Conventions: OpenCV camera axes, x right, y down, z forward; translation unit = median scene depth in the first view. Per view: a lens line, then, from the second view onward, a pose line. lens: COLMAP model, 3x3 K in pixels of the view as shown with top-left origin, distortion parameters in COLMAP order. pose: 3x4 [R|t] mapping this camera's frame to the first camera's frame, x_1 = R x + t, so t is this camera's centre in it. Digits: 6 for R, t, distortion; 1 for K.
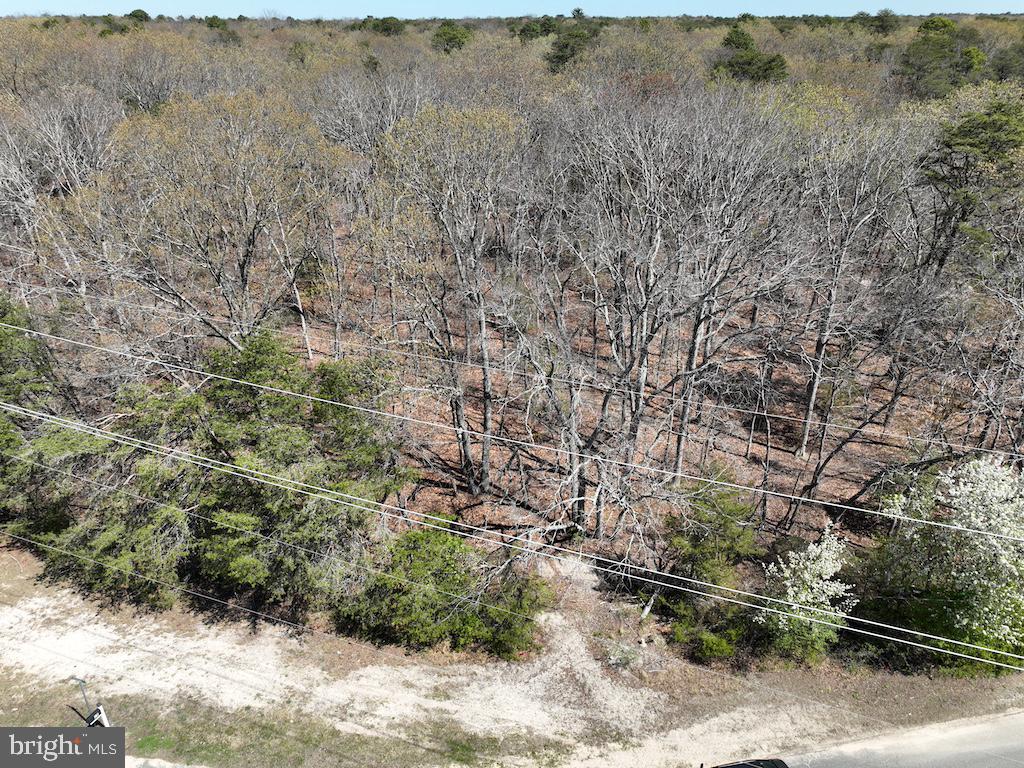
lens RADIAL K [[720.4, 0, 514.0], [0, 720.4, 383.4], [0, 0, 1]] dist [-0.004935, 0.022505]
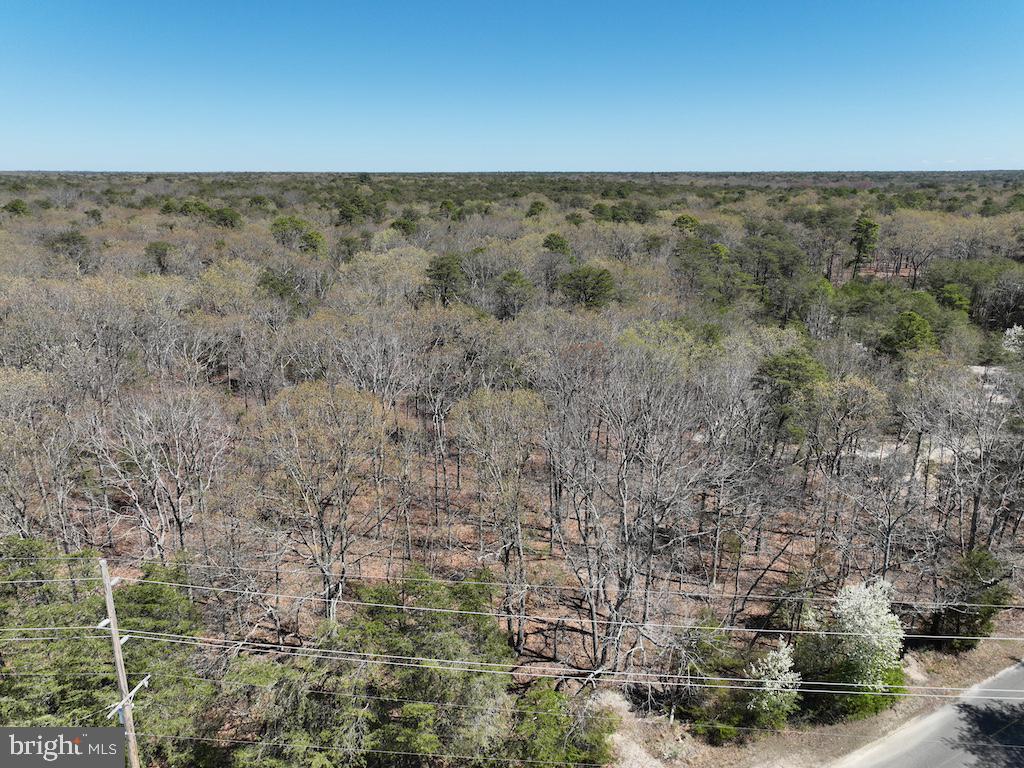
lens RADIAL K [[720.4, 0, 515.3], [0, 720.4, 384.4], [0, 0, 1]] dist [-0.004935, 0.022505]
pose [[0.955886, -0.076166, 0.283690, -0.488404], [0.125299, 0.979250, -0.159281, -0.159885], [-0.265672, 0.187801, 0.945595, -0.442448]]
